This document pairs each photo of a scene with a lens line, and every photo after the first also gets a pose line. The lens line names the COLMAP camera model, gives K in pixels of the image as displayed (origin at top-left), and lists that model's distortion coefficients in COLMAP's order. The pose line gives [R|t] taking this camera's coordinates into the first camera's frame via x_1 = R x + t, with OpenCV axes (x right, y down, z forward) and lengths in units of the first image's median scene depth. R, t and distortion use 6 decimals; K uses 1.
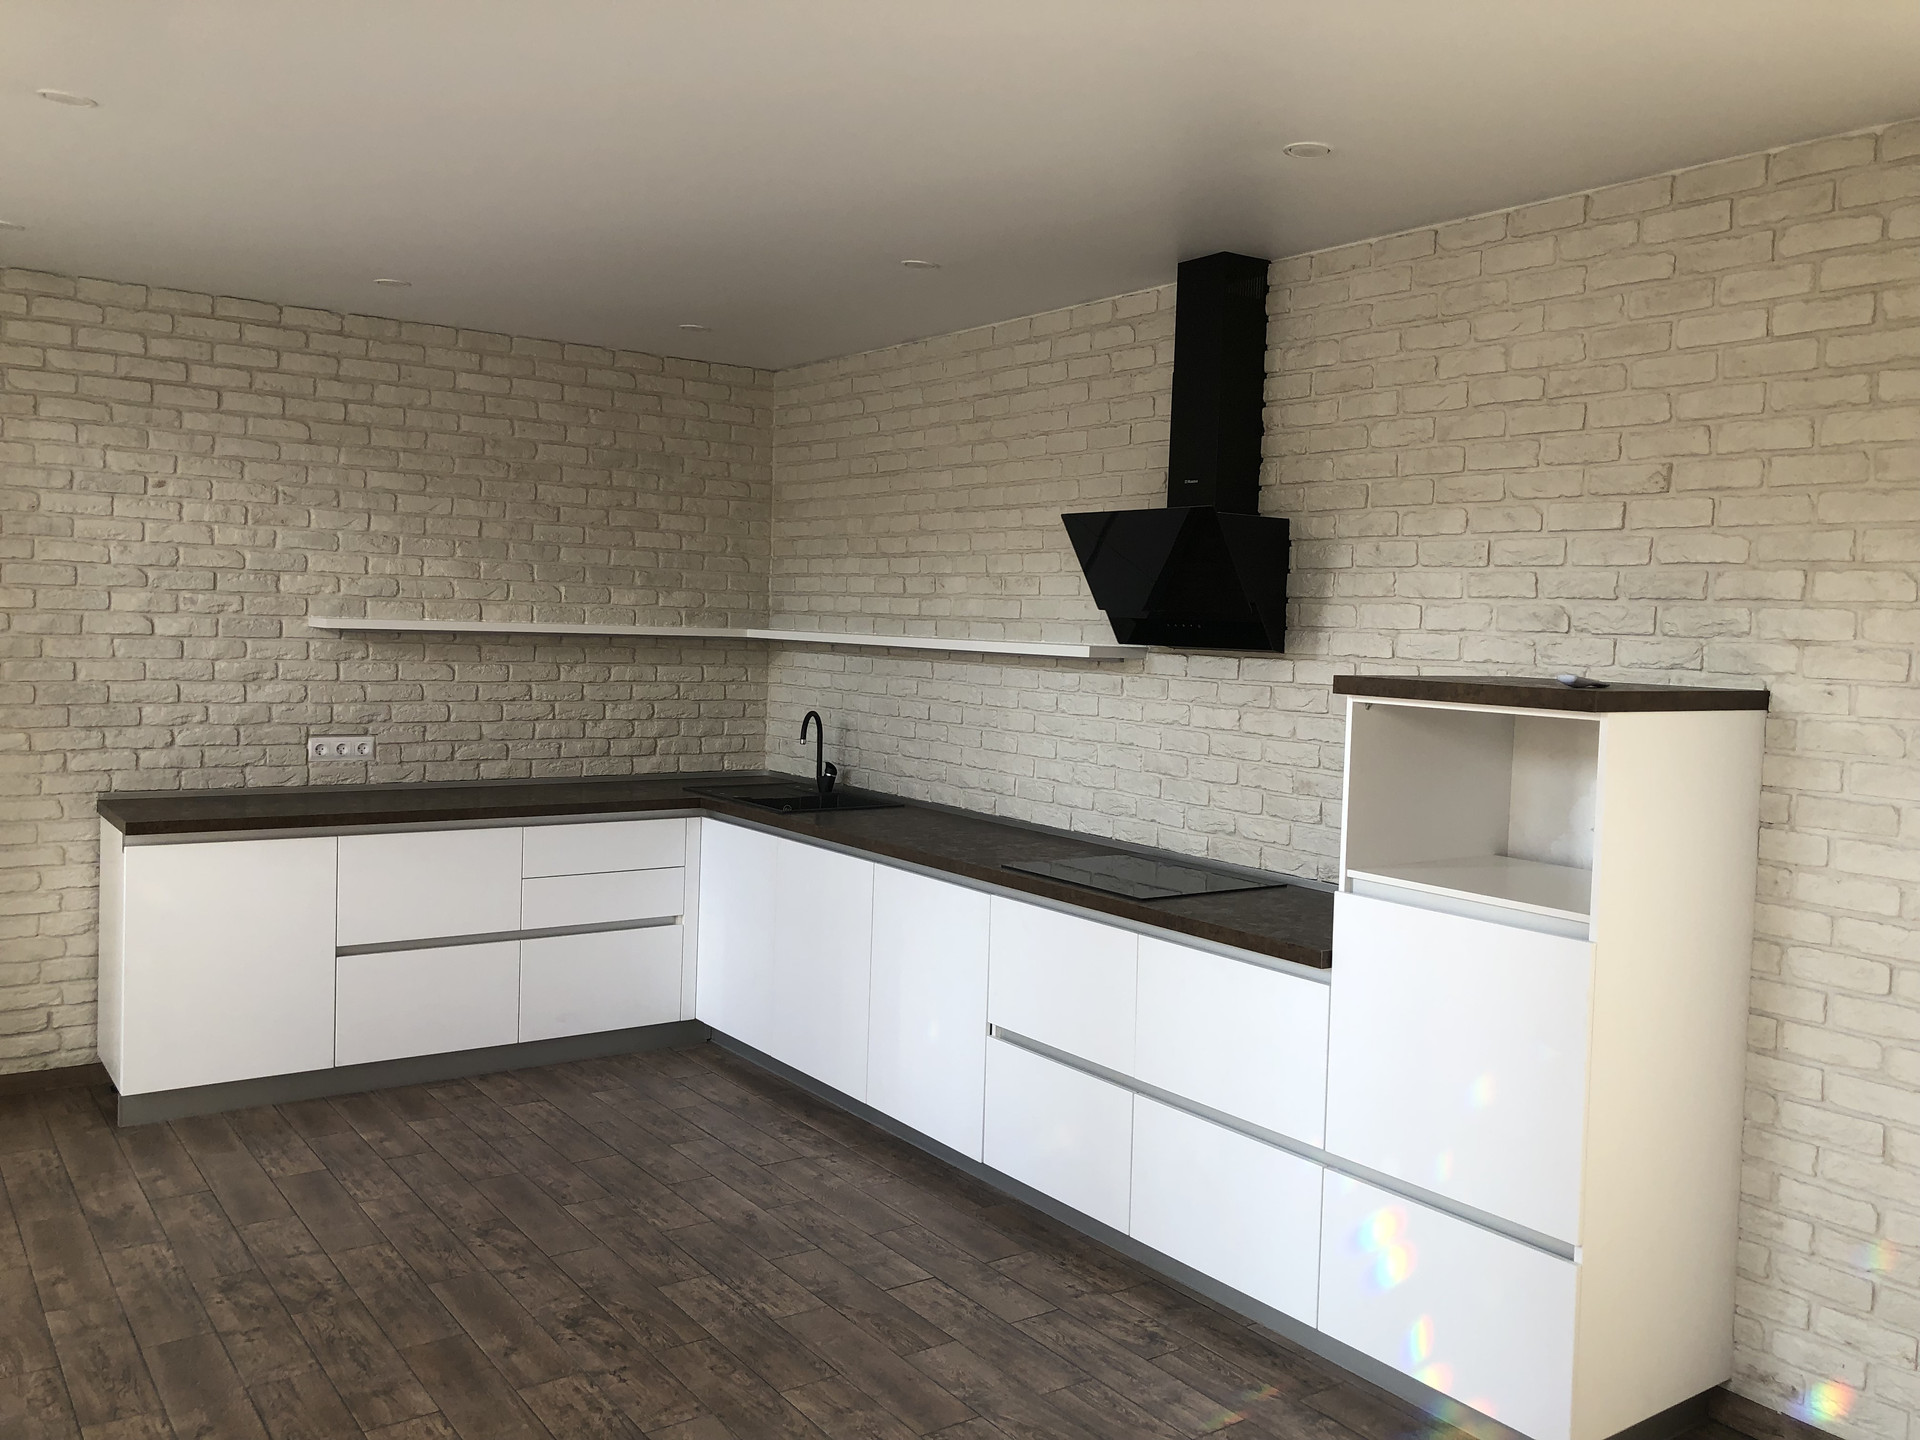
lens RADIAL K [[1566.0, 0, 935.3], [0, 1566.0, 729.1], [0, 0, 1]] dist [0.002350, 0.001903]
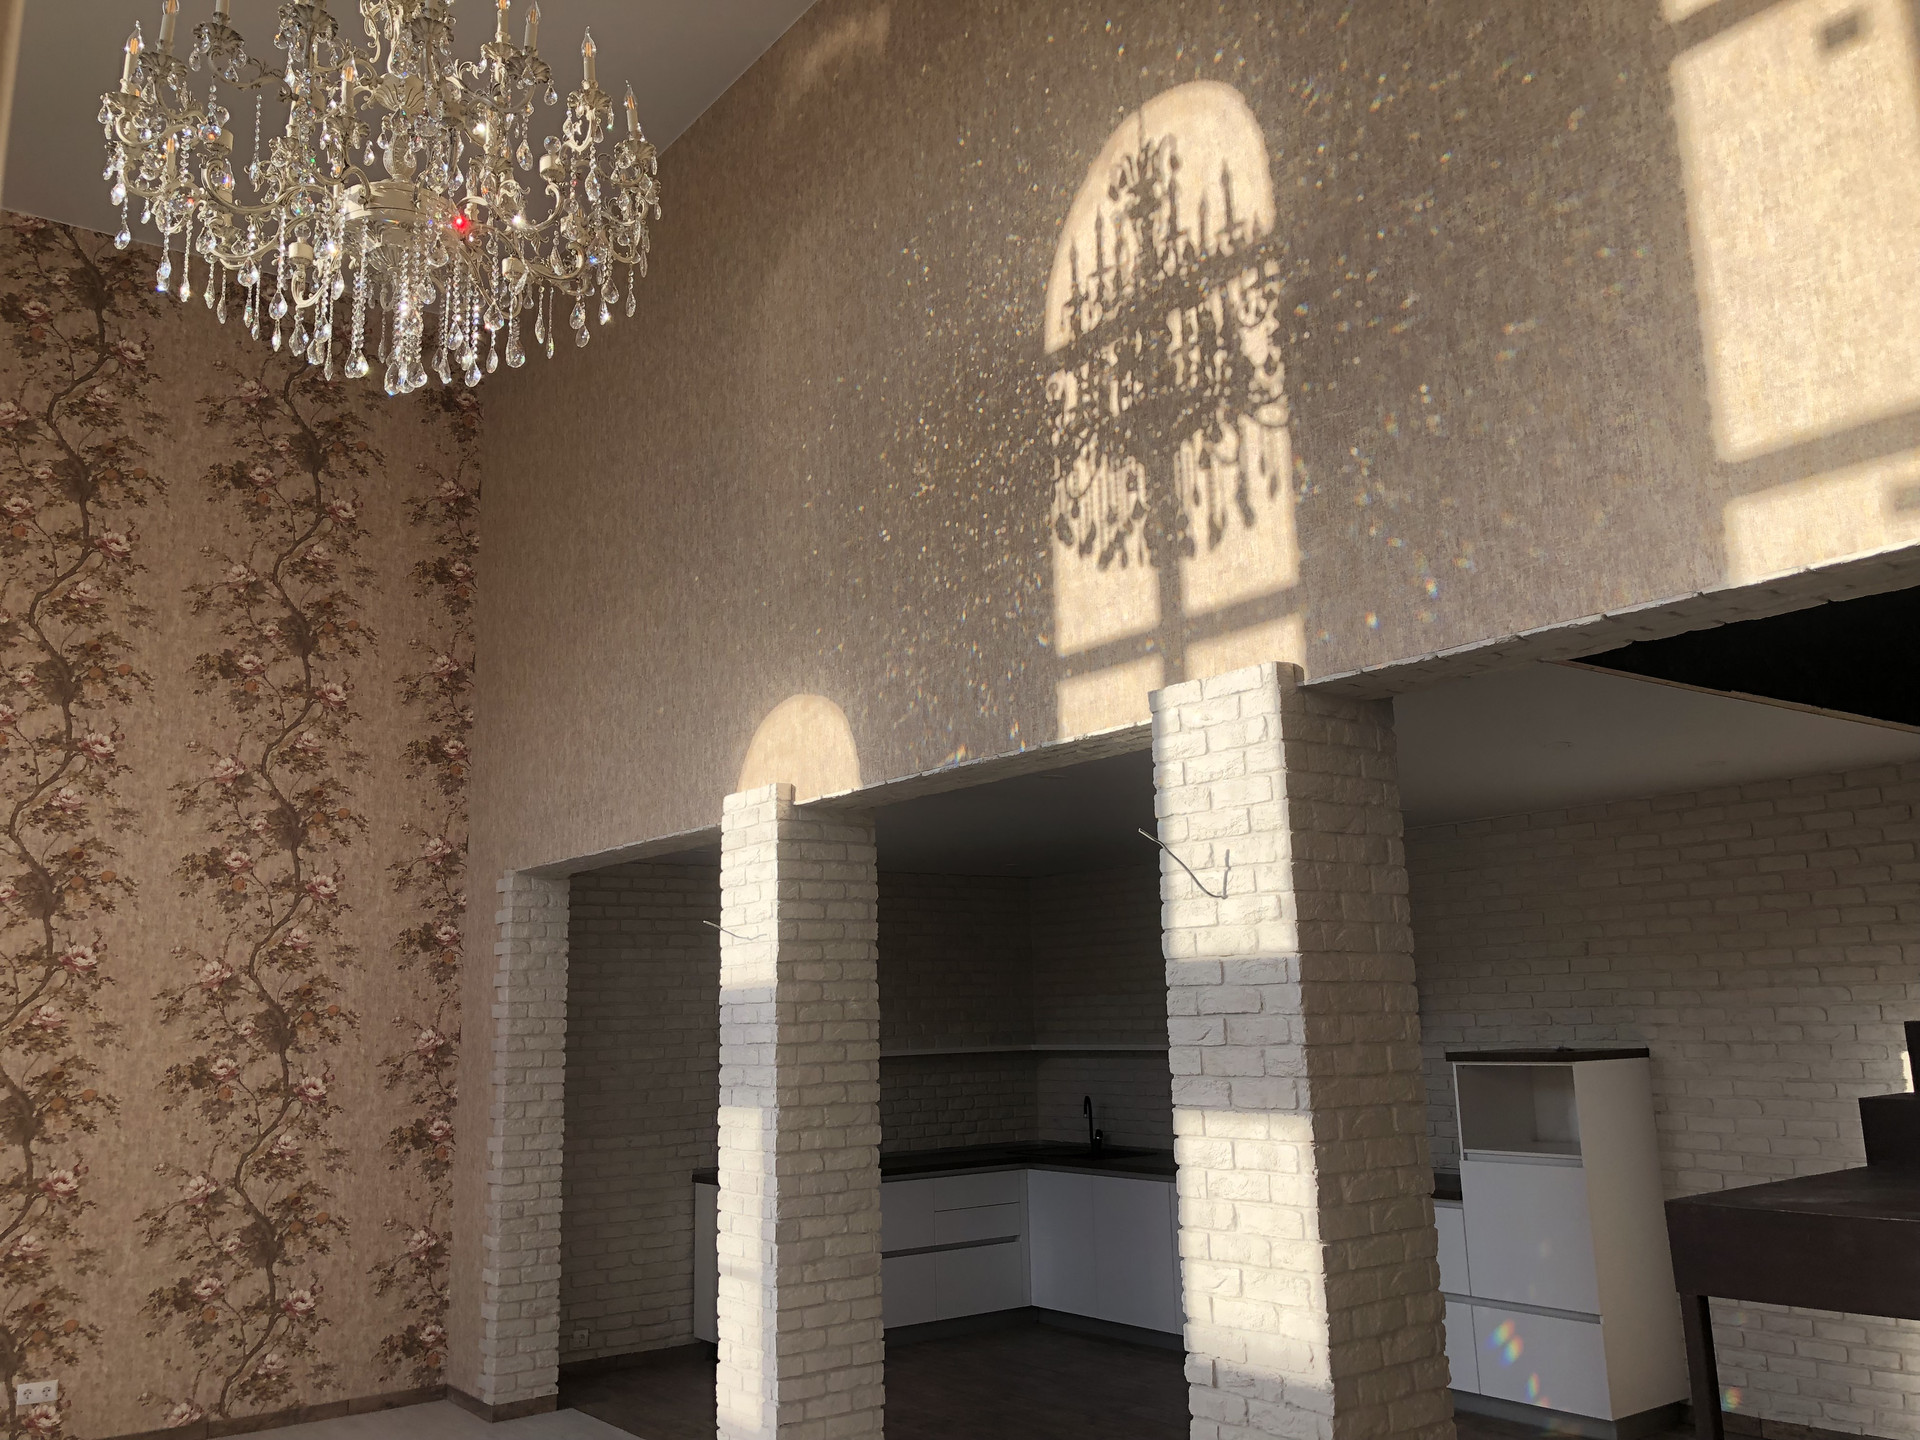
lens RADIAL K [[1574.0, 0, 960.0], [0, 1574.0, 720.0], [0, 0, 1]] dist [0.002864, -0.011067]
pose [[0.997919, -0.049009, 0.041899, -0.452060], [0.058088, 0.965381, -0.254292, 0.033257], [-0.027986, 0.256197, 0.966219, -1.111051]]
